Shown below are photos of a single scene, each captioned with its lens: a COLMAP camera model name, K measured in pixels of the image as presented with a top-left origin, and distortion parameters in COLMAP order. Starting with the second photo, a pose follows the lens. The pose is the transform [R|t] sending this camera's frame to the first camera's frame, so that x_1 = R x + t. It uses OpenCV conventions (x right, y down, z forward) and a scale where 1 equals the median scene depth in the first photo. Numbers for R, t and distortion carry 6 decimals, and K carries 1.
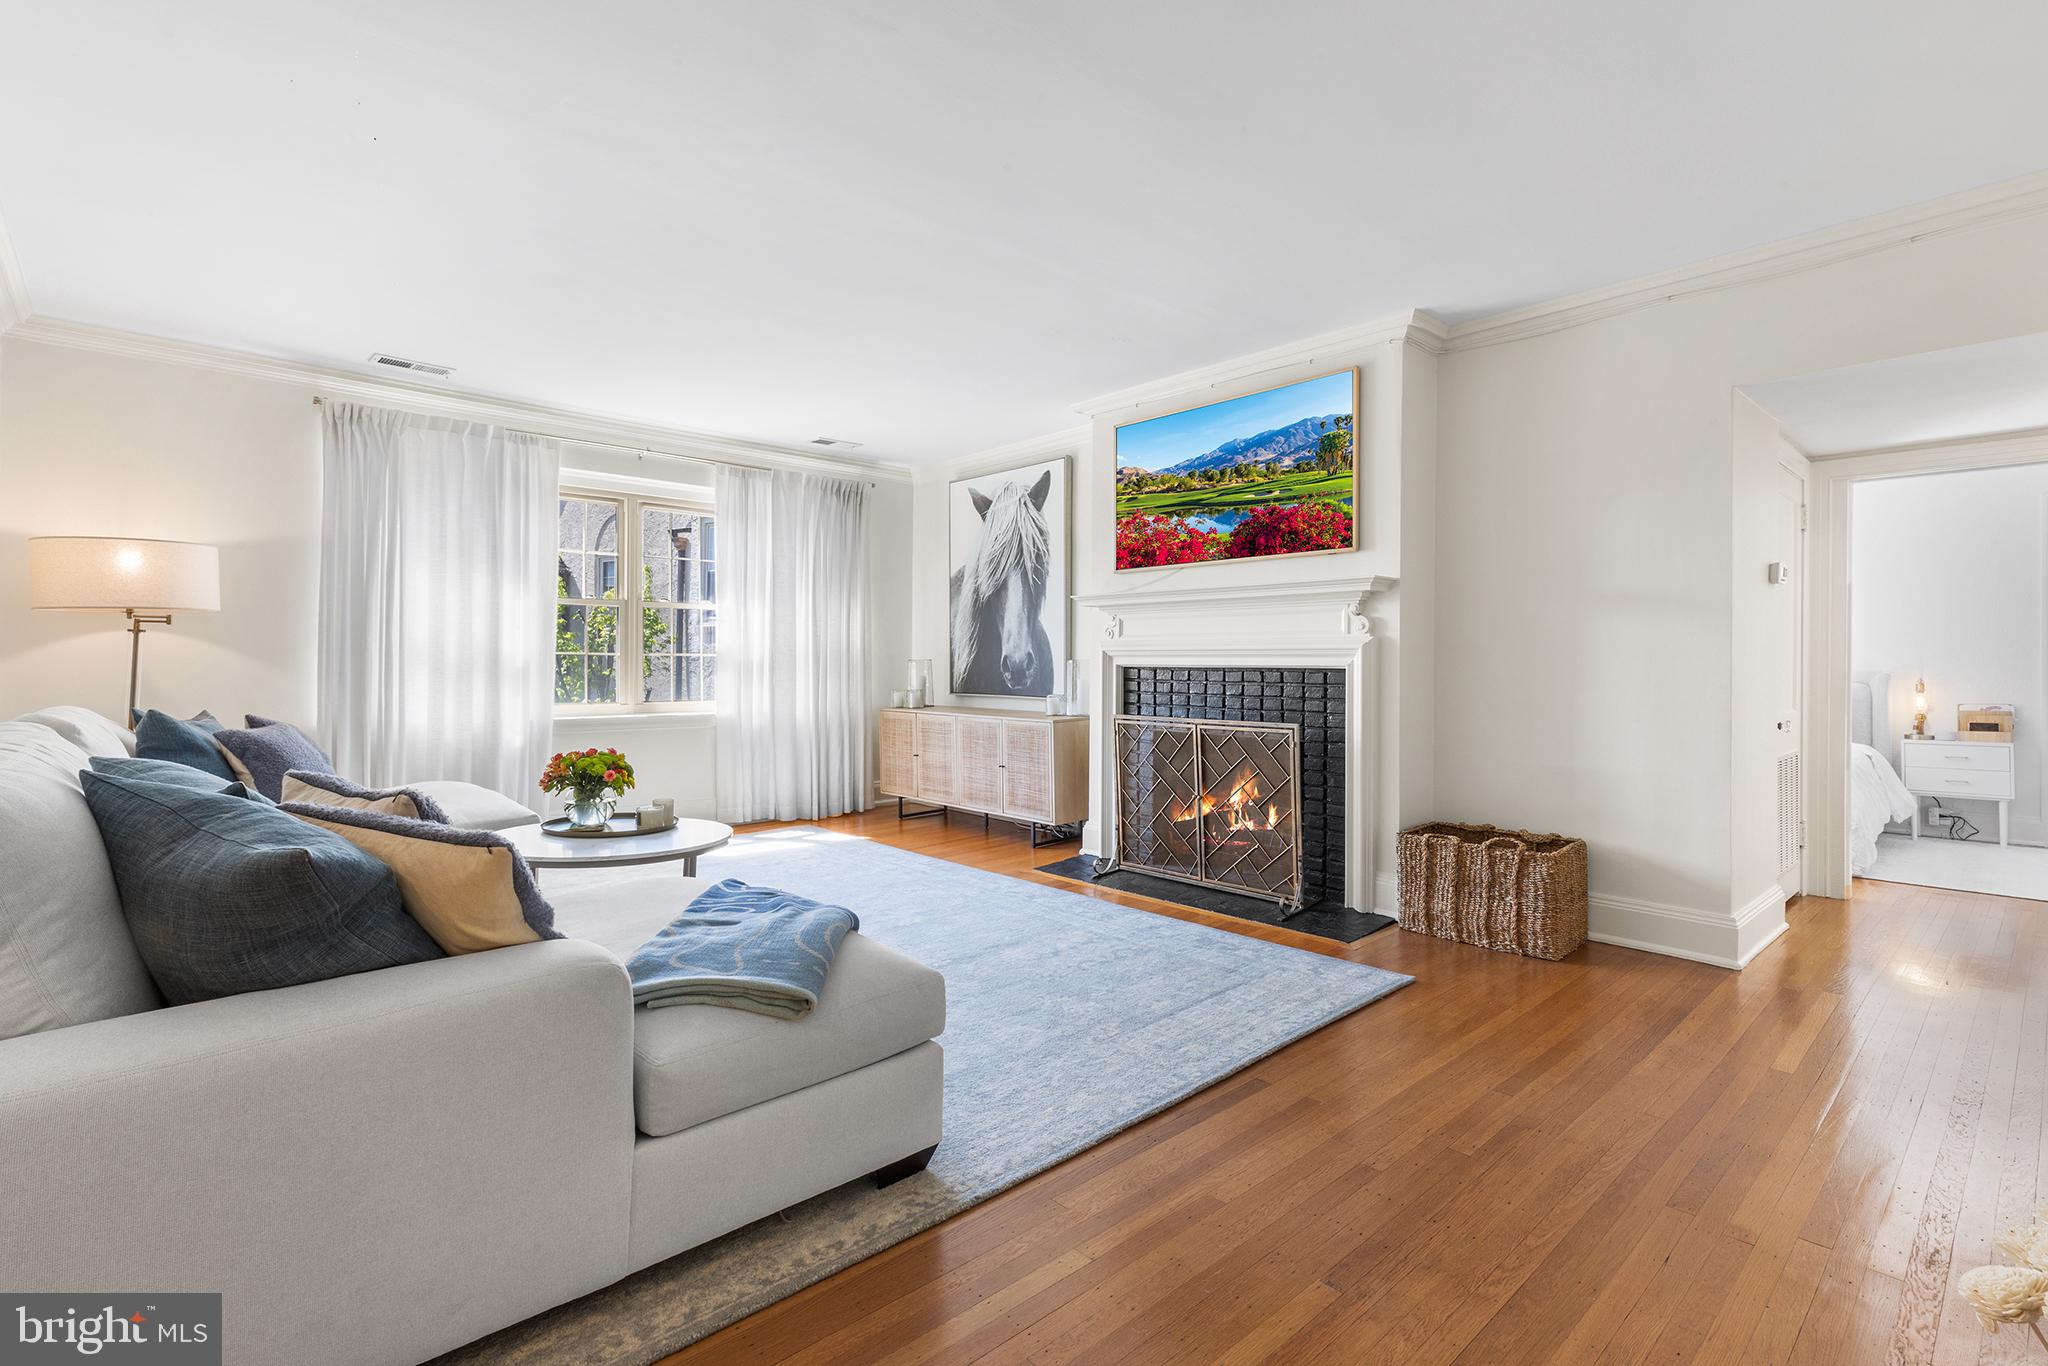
lens RADIAL K [[943.2, 0, 1029.3], [0, 943.2, 661.3], [0, 0, 1]] dist [0.005352, -0.001638]
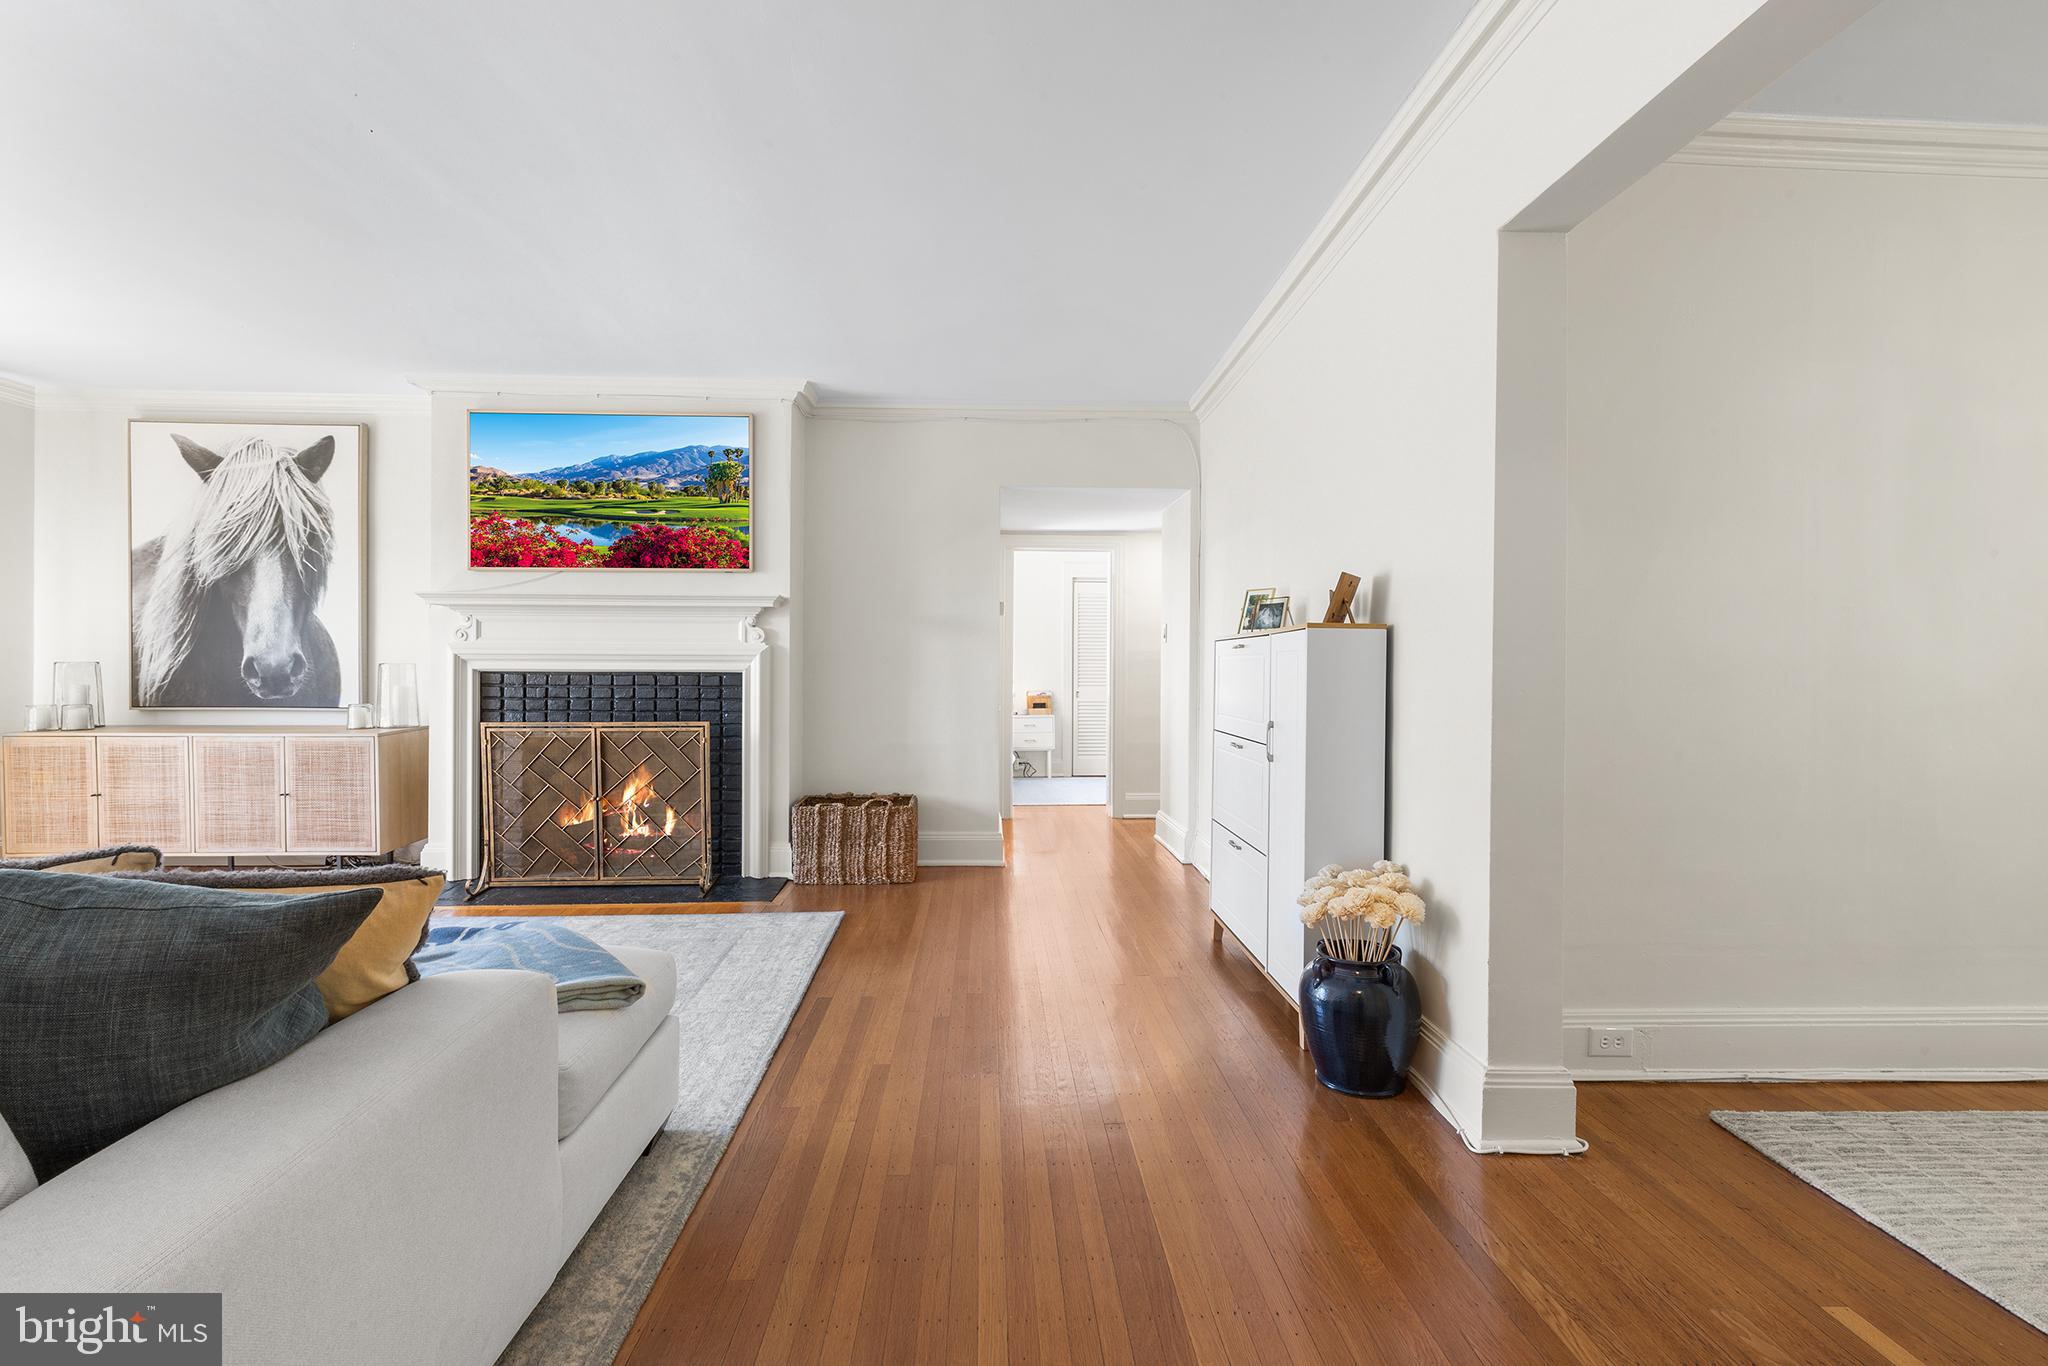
lens RADIAL K [[943.2, 0, 1025.3], [0, 943.2, 671.9], [0, 0, 1]] dist [0.005352, -0.001638]
pose [[0.644314, -0.006017, 0.764737, -0.297605], [-0.002636, 0.999946, 0.010089, -0.005032], [-0.764756, -0.008516, 0.644264, -0.013343]]
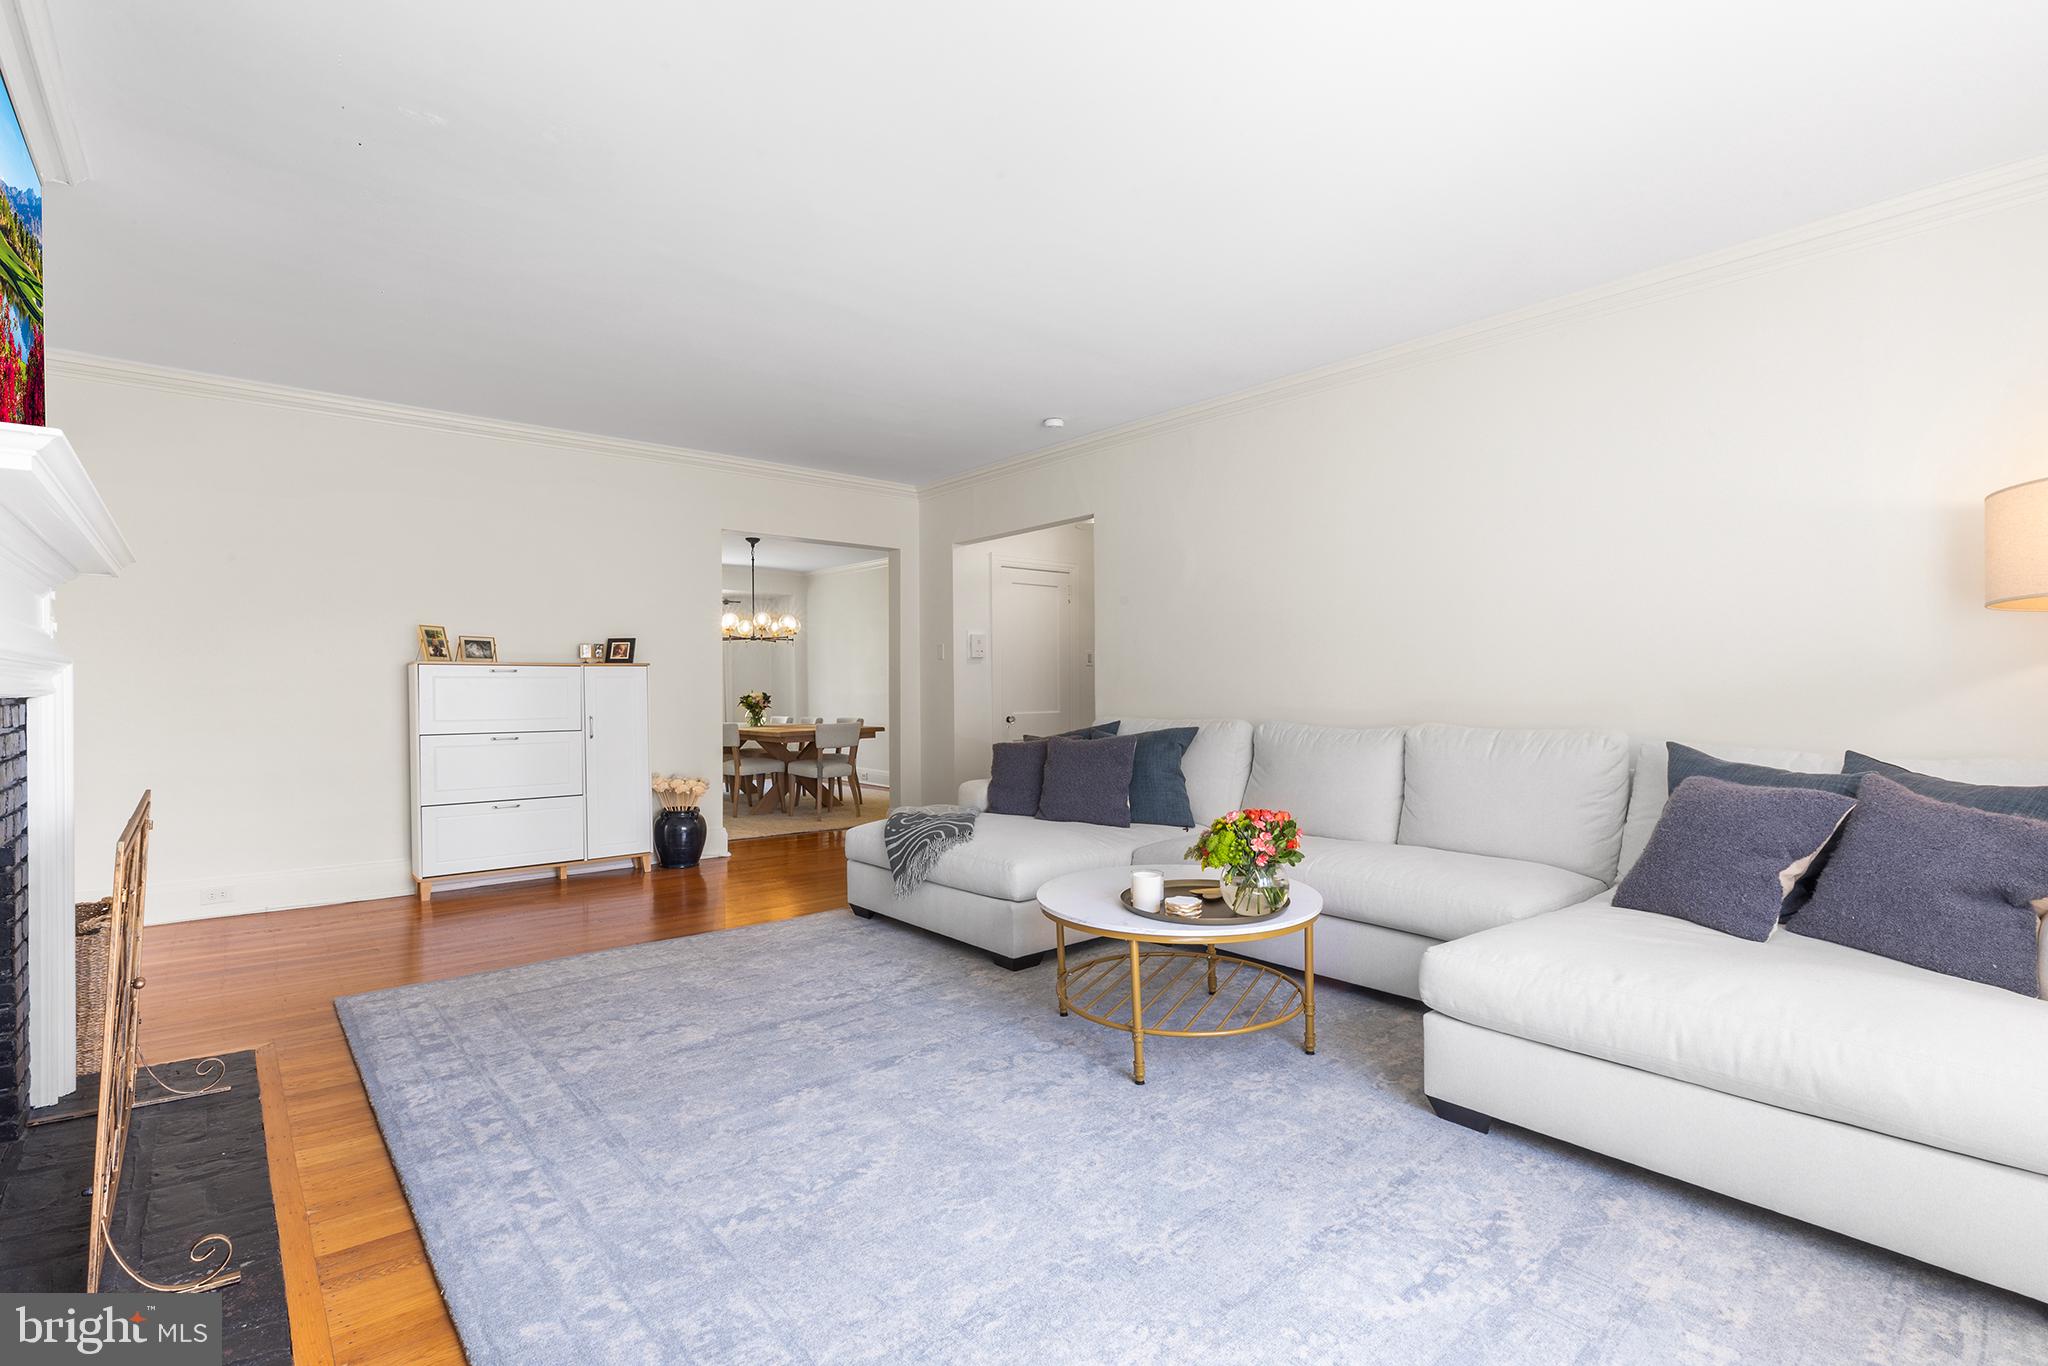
lens RADIAL K [[943.2, 0, 1015.2], [0, 943.2, 687.8], [0, 0, 1]] dist [0.005352, -0.001638]
pose [[-0.998728, -0.002414, 0.050371, -0.261538], [-0.002470, 0.999996, -0.001062, 0.001088], [-0.050368, -0.001185, -0.998730, 1.404050]]
